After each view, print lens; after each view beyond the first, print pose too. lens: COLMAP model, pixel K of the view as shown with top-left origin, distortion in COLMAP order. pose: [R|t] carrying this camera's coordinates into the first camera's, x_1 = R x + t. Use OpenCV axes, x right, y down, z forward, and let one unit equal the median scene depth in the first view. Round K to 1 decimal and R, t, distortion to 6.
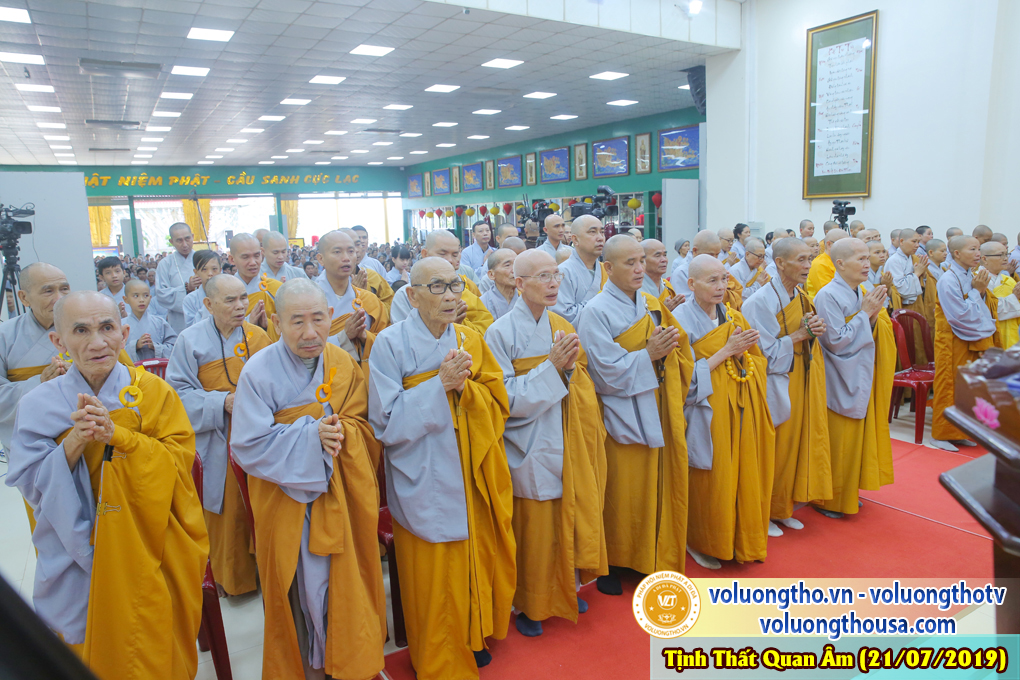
lens RADIAL K [[691.8, 0, 510.0], [0, 691.8, 340.0], [0, 0, 1]] dist [-0.111453, 0.087352]
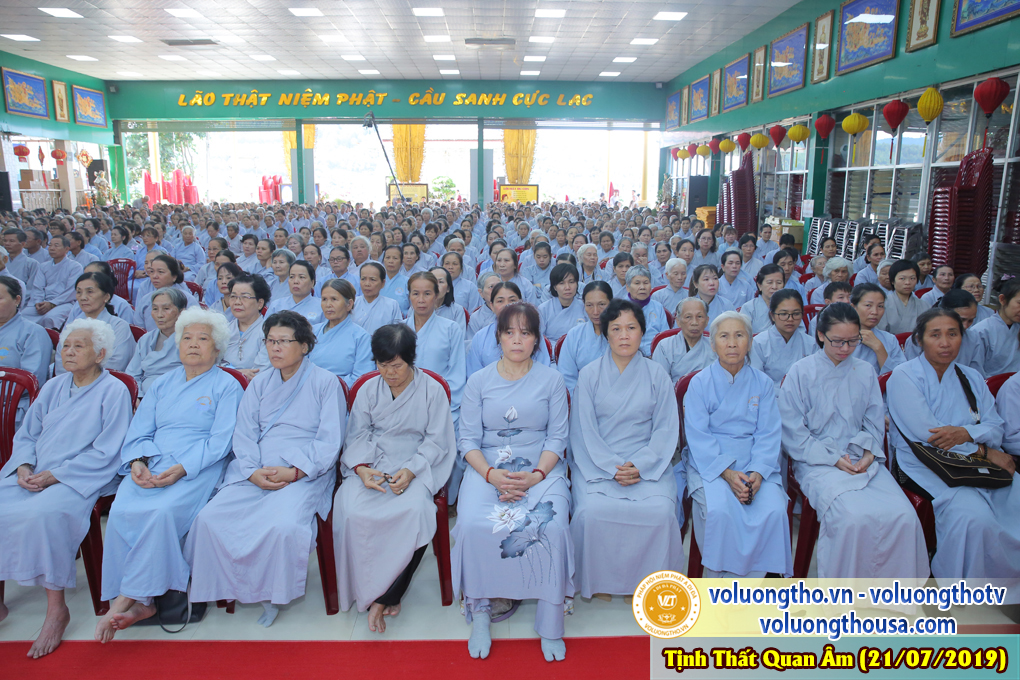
lens RADIAL K [[691.8, 0, 510.0], [0, 691.8, 340.0], [0, 0, 1]] dist [-0.111453, 0.087352]
pose [[0.866764, 0.141407, -0.478252, 0.107472], [-0.116633, 0.989843, 0.081289, -0.062221], [0.484889, -0.014678, 0.874452, 0.530210]]
